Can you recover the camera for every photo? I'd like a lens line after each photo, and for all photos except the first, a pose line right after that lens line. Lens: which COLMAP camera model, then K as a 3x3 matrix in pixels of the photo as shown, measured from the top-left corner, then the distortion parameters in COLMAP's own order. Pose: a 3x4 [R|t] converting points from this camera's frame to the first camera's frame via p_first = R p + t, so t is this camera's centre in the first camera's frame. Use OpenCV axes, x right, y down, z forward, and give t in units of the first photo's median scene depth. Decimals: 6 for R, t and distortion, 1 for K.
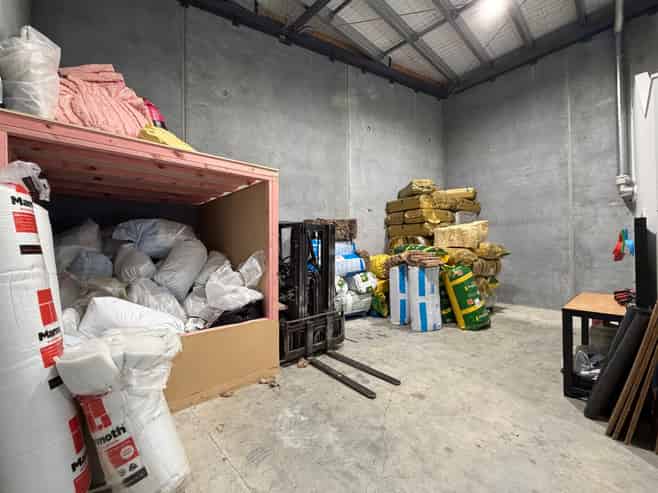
lens RADIAL K [[270.7, 0, 330.4], [0, 270.7, 246.1], [0, 0, 1]] dist [-0.000070, -0.001185]
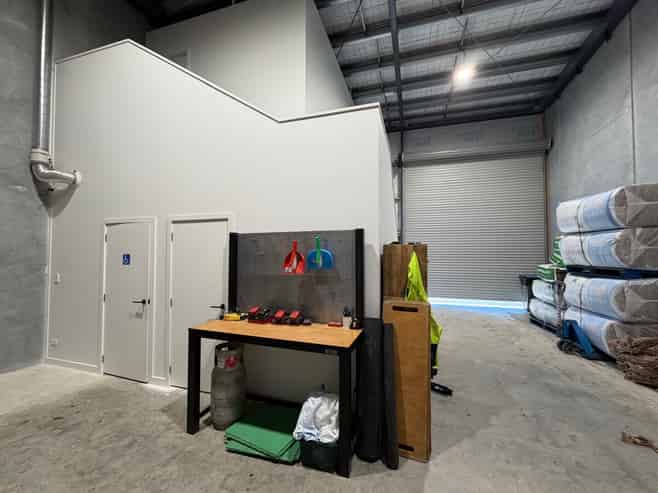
lens RADIAL K [[270.7, 0, 328.8], [0, 270.7, 244.8], [0, 0, 1]] dist [-0.000070, -0.001185]
pose [[-0.502521, 0.026436, 0.864161, 0.217106], [-0.014816, 0.999122, -0.039181, -0.014546], [-0.864438, -0.032493, -0.501688, 1.134813]]
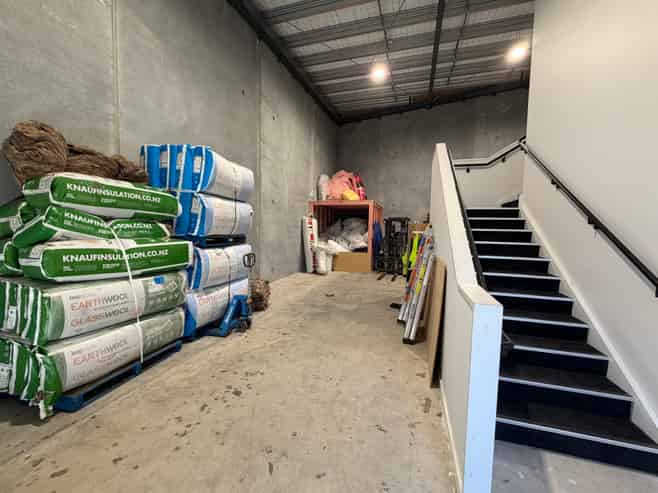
lens RADIAL K [[270.7, 0, 328.7], [0, 270.7, 244.6], [0, 0, 1]] dist [-0.000070, -0.001185]
pose [[0.493554, 0.074895, -0.866484, 1.934725], [-0.016484, 0.996912, 0.076779, -0.037329], [0.869559, -0.023612, 0.493265, -0.742831]]
